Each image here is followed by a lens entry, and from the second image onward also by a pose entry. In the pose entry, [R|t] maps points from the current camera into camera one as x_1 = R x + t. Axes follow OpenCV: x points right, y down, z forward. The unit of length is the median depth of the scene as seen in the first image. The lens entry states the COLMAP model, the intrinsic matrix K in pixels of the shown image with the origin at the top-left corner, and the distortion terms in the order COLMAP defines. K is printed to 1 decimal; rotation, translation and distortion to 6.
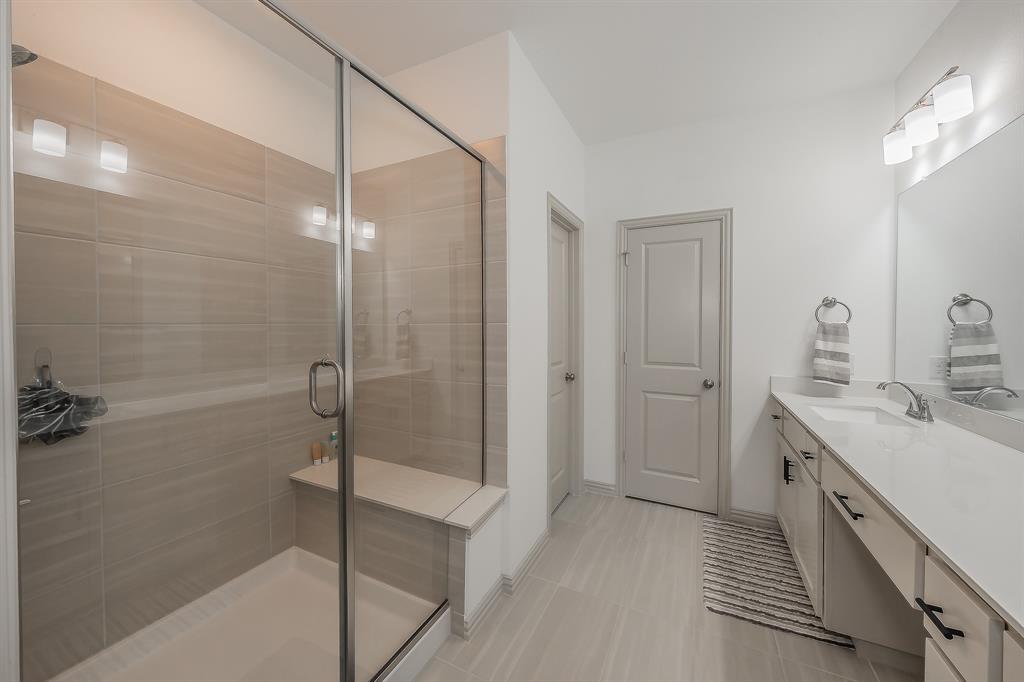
lens RADIAL K [[384.8, 0, 511.7], [0, 384.8, 334.8], [0, 0, 1]] dist [0.000358, 0.000228]
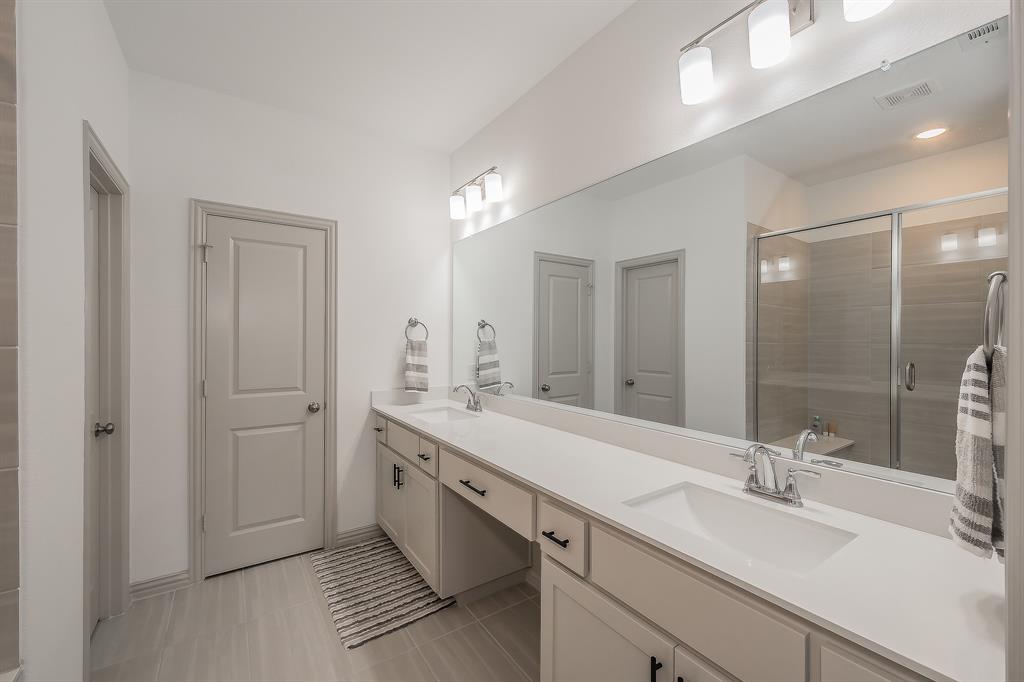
lens RADIAL K [[426.6, 0, 512.0], [0, 426.6, 341.0], [0, 0, 1]] dist [-0.007735, -0.000149]
pose [[0.473145, -0.008375, 0.880945, -0.173632], [0.023645, 0.999715, -0.003195, -0.017308], [-0.880667, 0.022342, 0.473208, 0.128797]]
